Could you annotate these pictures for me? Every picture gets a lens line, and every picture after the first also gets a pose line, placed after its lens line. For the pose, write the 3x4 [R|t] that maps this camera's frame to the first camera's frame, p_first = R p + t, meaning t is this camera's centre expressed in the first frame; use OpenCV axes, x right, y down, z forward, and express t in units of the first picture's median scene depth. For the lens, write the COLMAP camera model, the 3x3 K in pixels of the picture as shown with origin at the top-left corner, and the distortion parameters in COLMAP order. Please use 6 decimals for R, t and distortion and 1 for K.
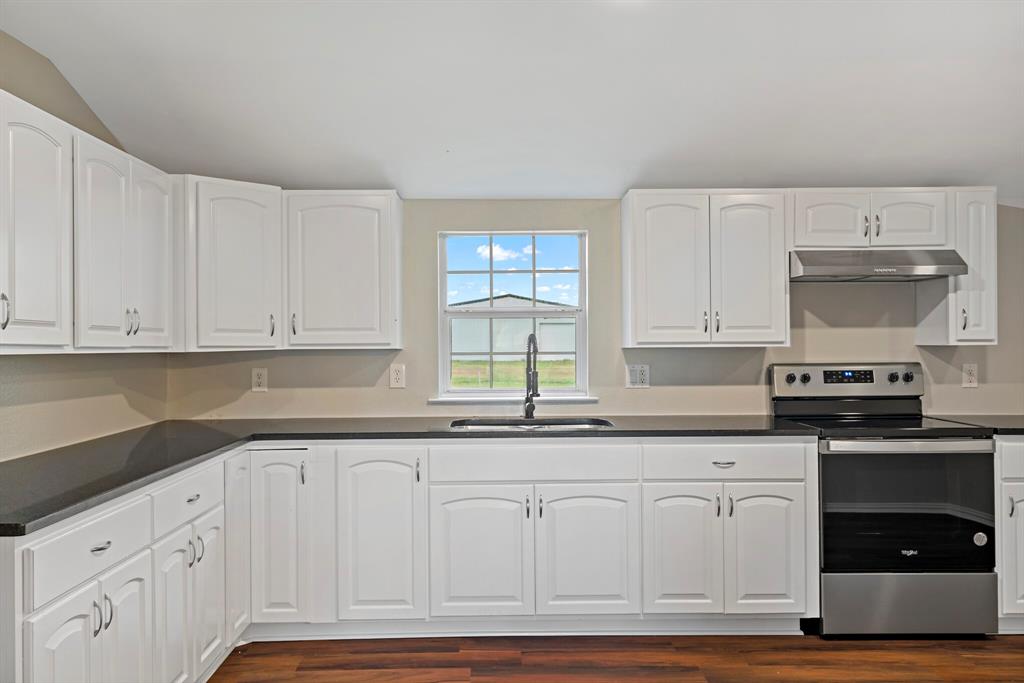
lens RADIAL K [[785.8, 0, 515.4], [0, 785.8, 341.0], [0, 0, 1]] dist [0.004717, 0.020660]
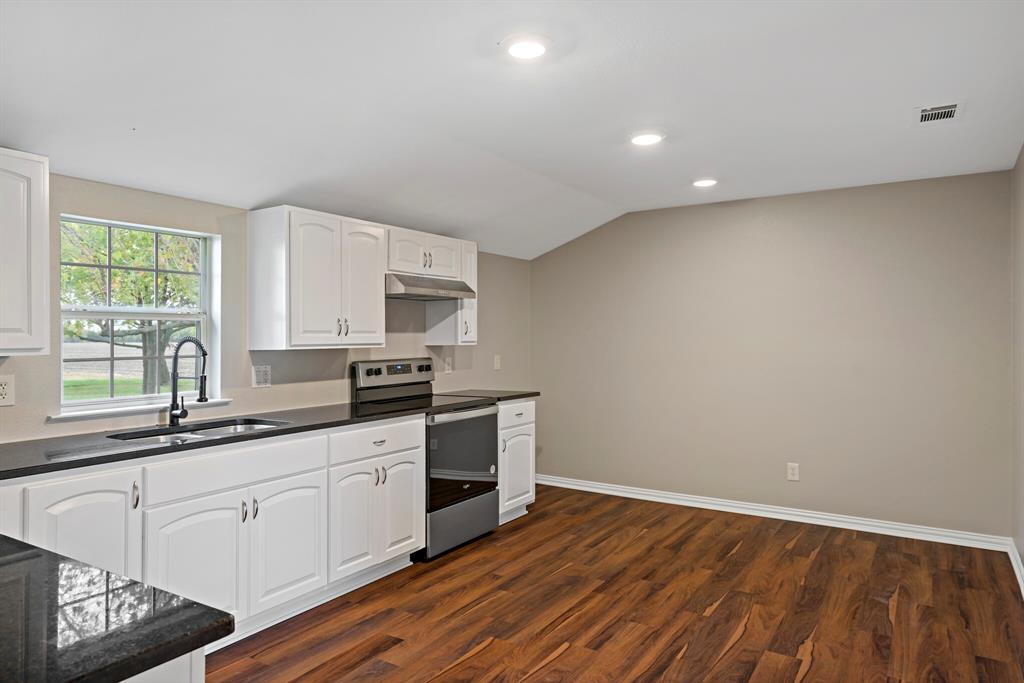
lens RADIAL K [[678.3, 0, 511.6], [0, 678.3, 340.3], [0, 0, 1]] dist [0.039557, 0.000611]
pose [[0.545878, -0.001722, 0.837863, -0.473183], [0.006800, 0.999974, -0.002376, -0.000231], [-0.837837, 0.006994, 0.545876, 0.217518]]
